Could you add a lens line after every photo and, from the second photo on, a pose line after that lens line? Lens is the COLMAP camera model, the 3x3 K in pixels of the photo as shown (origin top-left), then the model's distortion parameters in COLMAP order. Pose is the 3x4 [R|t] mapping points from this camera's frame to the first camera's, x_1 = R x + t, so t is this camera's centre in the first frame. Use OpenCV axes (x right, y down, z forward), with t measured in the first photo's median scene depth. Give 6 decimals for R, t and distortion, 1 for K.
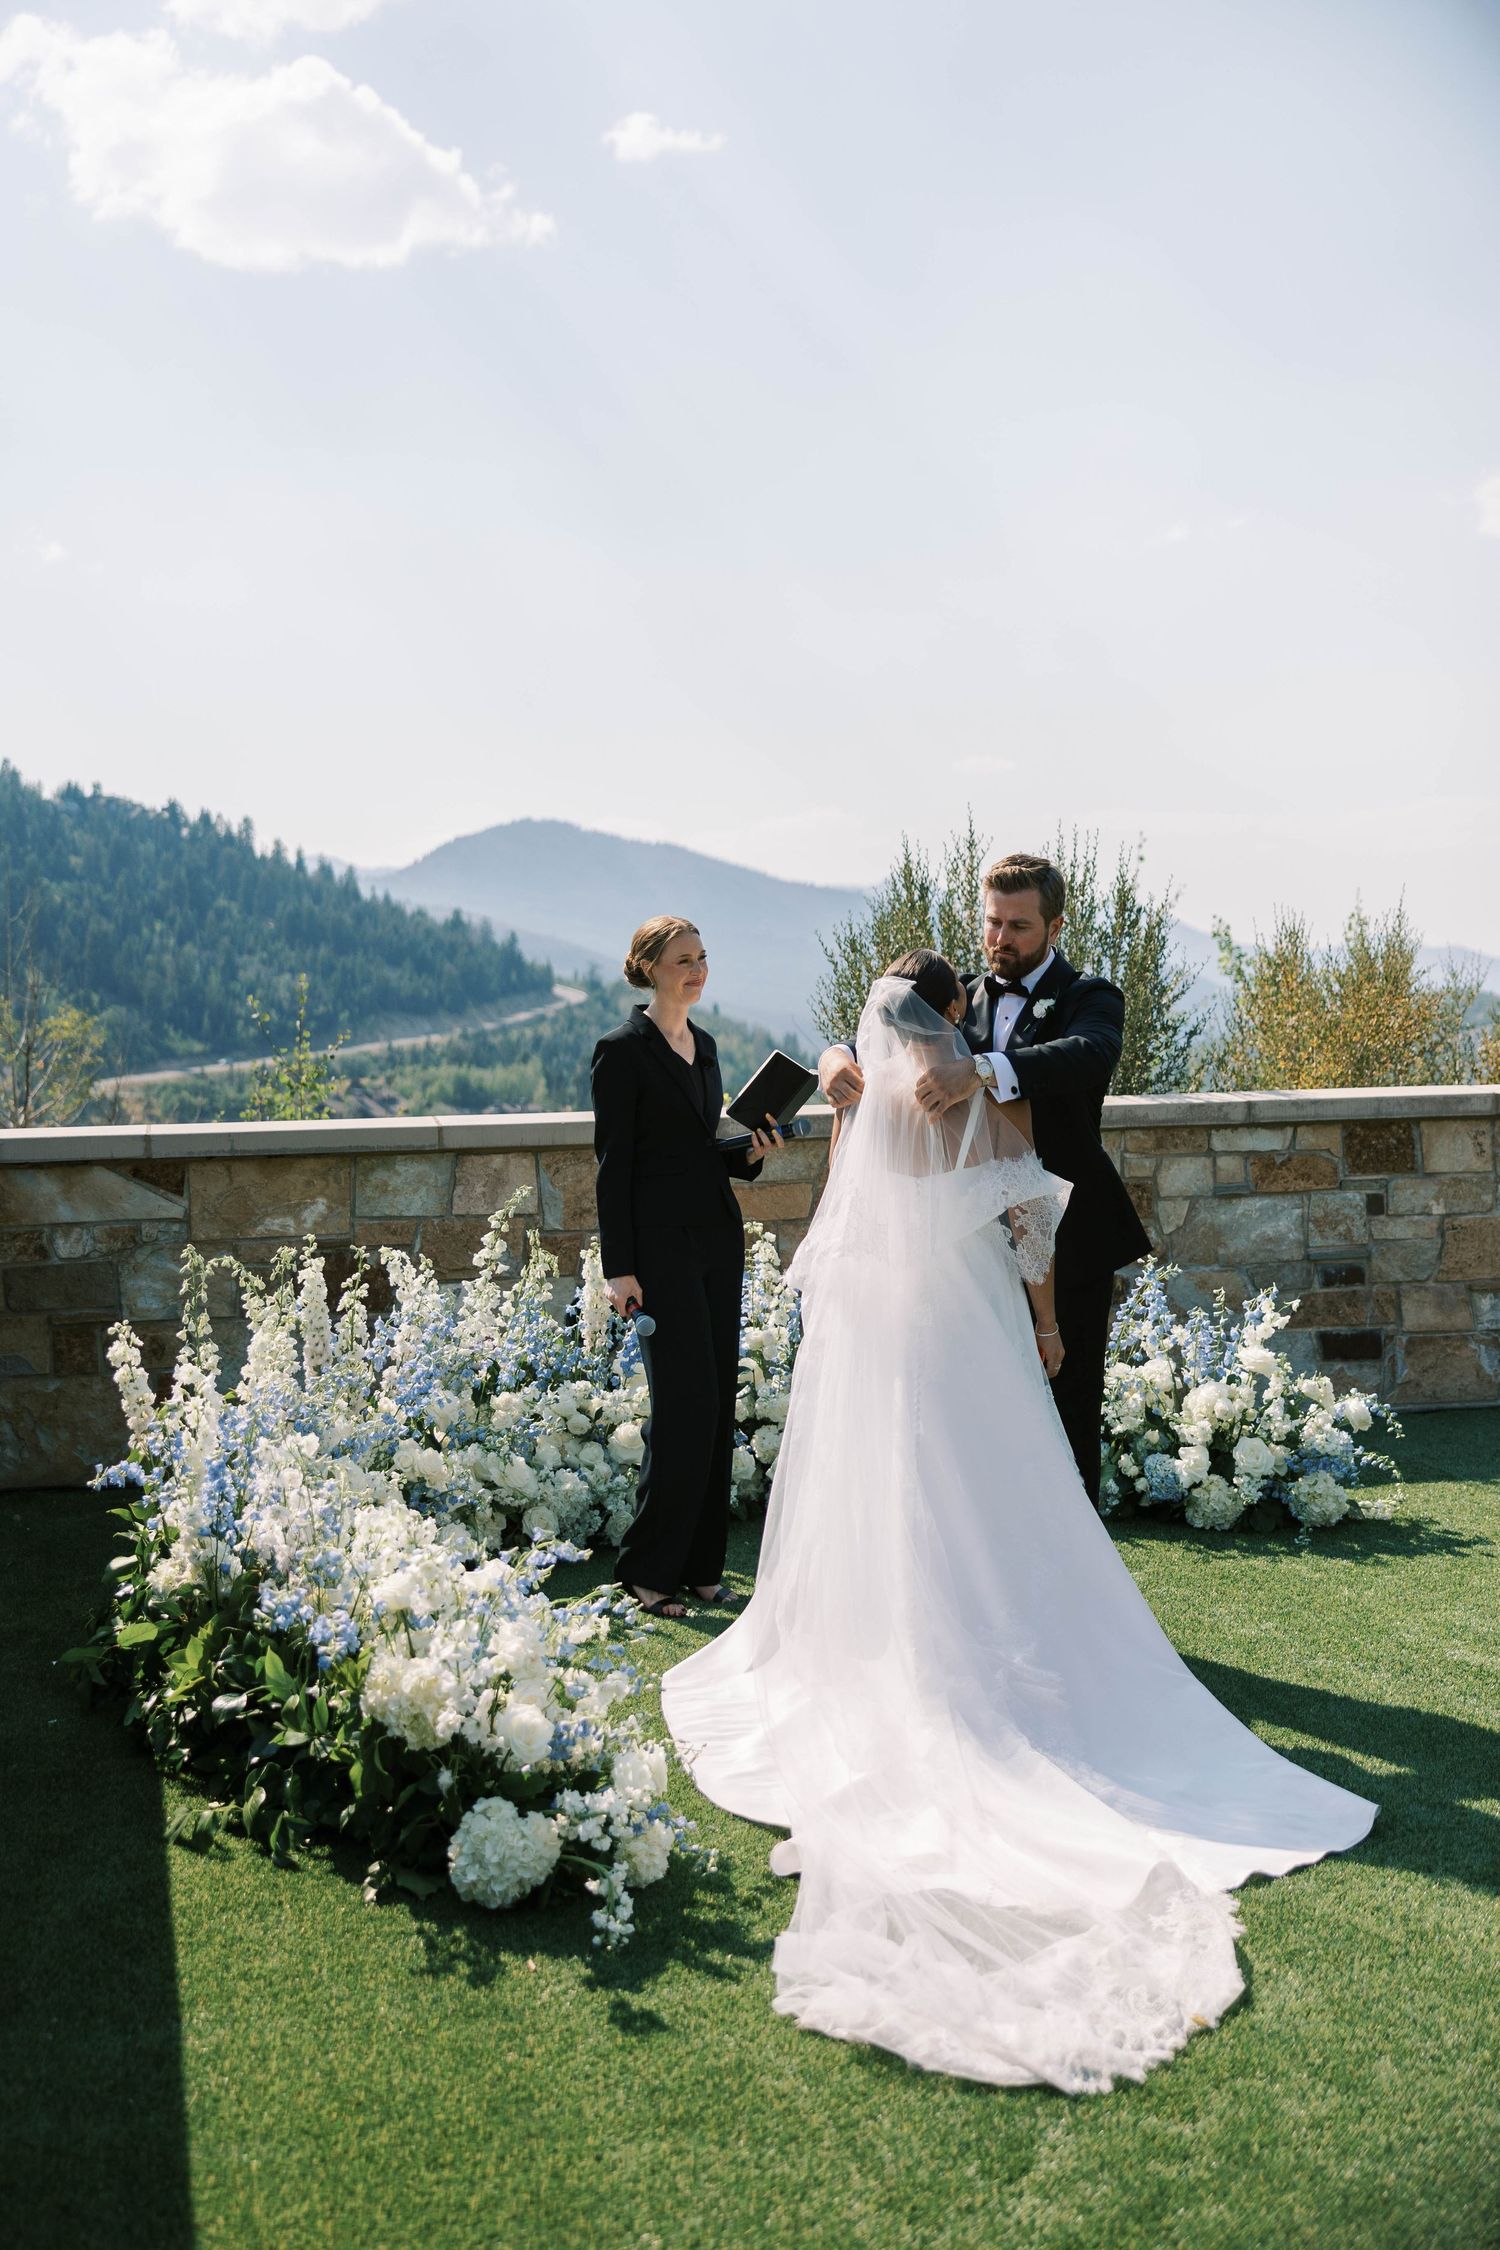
lens RADIAL K [[2727.9, 0, 750.0], [0, 2727.9, 1125.0], [0, 0, 1]] dist [0.009265, 0.026999]
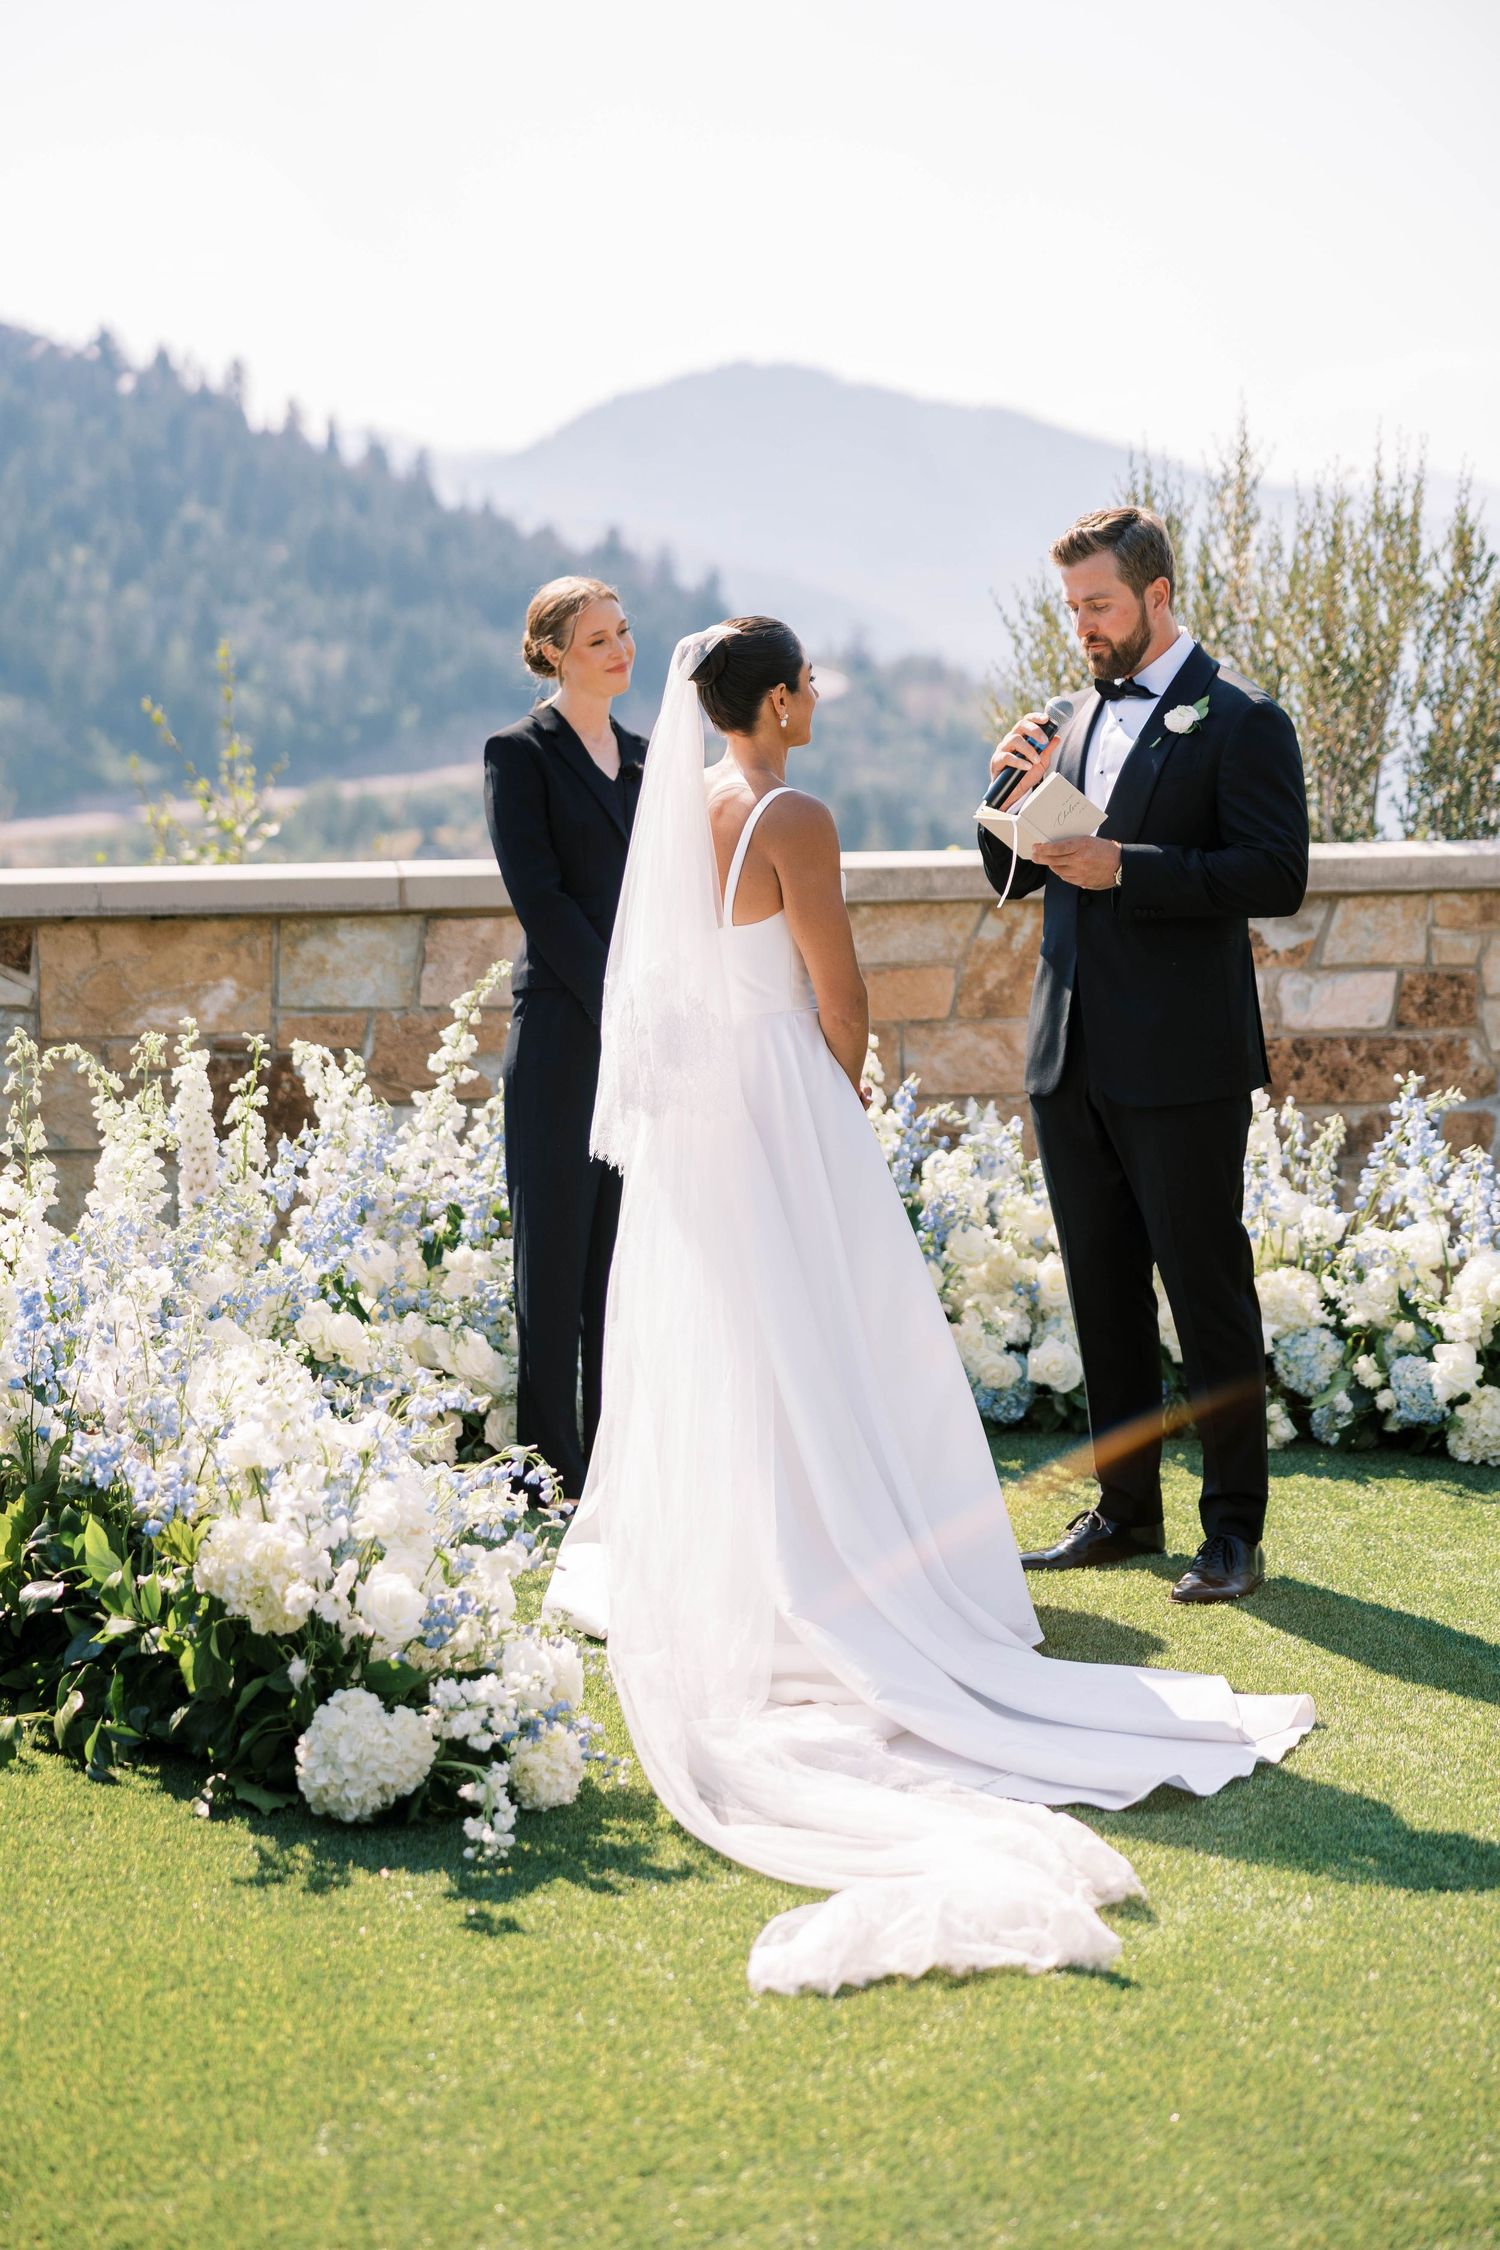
lens RADIAL K [[4927.8, 0, 750.0], [0, 4927.8, 1125.0], [0, 0, 1]] dist [0.031278, 0.058541]
pose [[0.996905, 0.013052, -0.077518, 0.092408], [-0.009801, 0.999063, 0.042166, 0.013029], [0.077996, -0.041275, 0.996099, -0.298244]]
